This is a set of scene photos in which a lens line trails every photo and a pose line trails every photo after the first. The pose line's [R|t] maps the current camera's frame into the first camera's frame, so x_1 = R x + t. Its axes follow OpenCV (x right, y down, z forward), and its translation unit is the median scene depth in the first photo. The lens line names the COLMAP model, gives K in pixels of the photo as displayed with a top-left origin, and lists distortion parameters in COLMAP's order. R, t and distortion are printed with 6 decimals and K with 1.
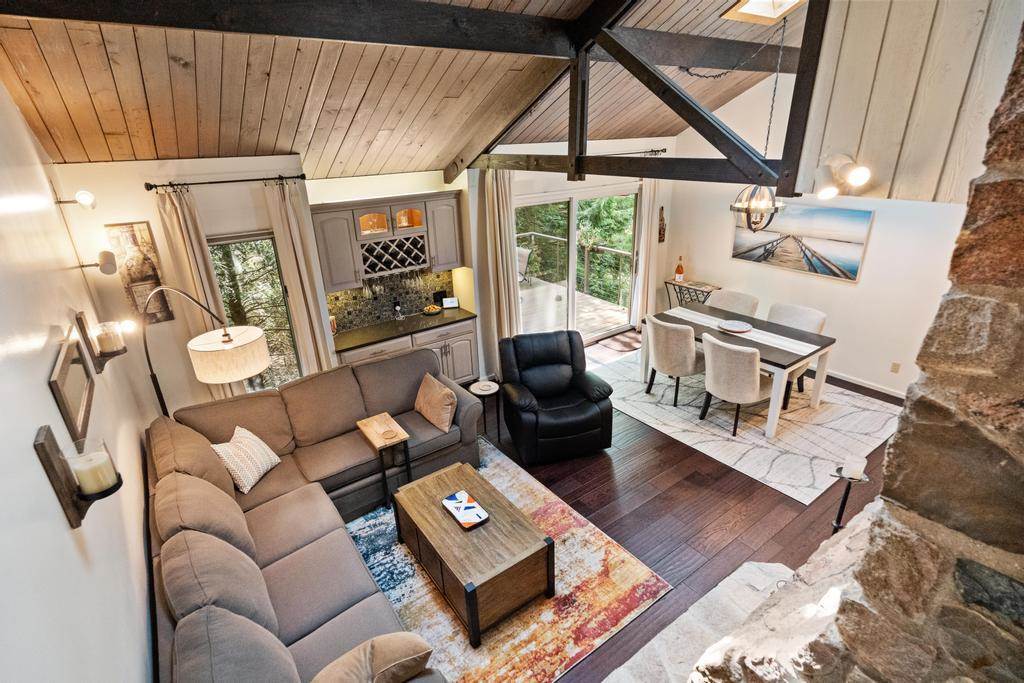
lens RADIAL K [[499.8, 0, 510.2], [0, 499.8, 339.9], [0, 0, 1]] dist [0.001807, 0.000123]
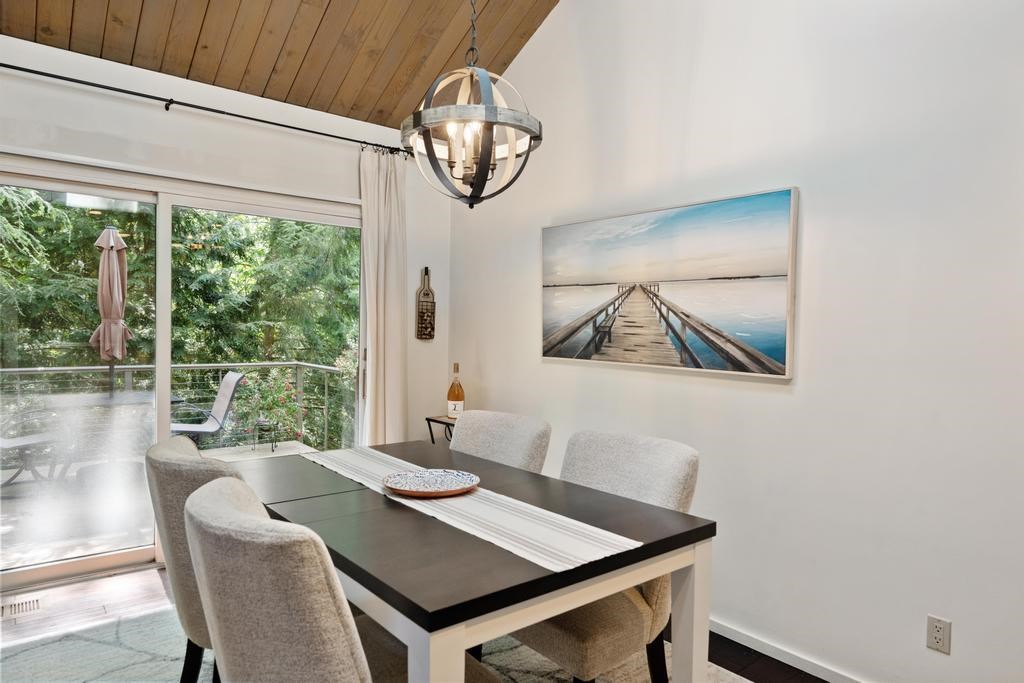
lens RADIAL K [[625.0, 0, 511.9], [0, 625.0, 355.4], [0, 0, 1]] dist [0.000838, 0.000307]
pose [[0.996979, 0.049905, 0.059510, 0.434525], [-0.026483, 0.938757, -0.343562, 0.030190], [-0.073011, 0.340948, 0.937243, 0.543665]]
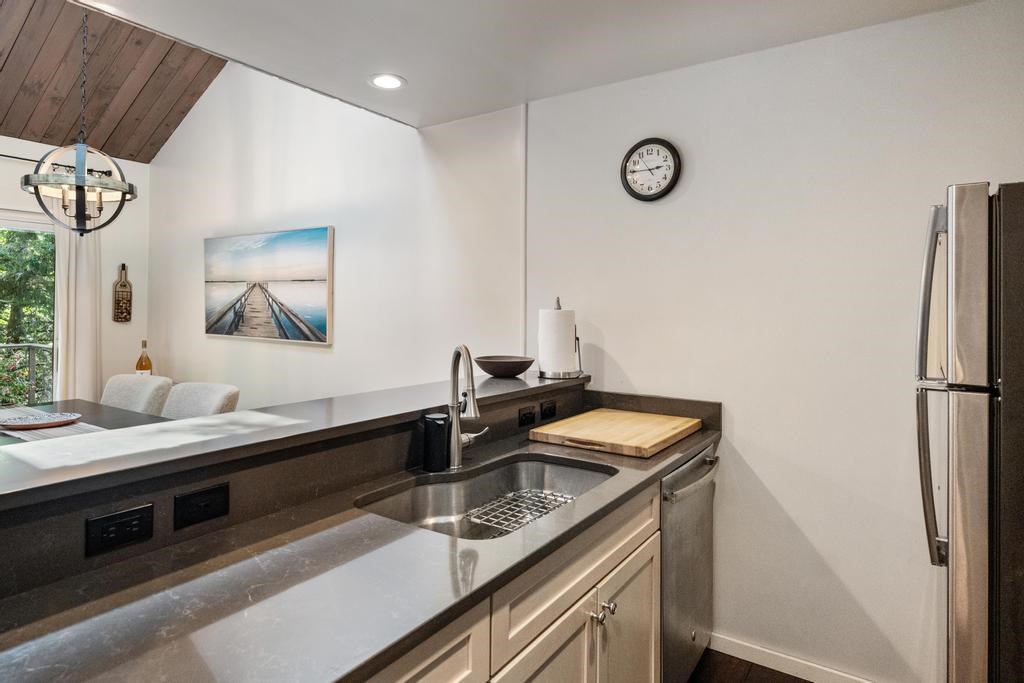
lens RADIAL K [[573.8, 0, 512.6], [0, 573.8, 309.8], [0, 0, 1]] dist [-0.000078, 0.000078]
pose [[0.935749, 0.041786, 0.350183, 0.618850], [0.095798, 0.925503, -0.366424, 0.108962], [-0.339407, 0.376427, 0.862036, 0.307964]]
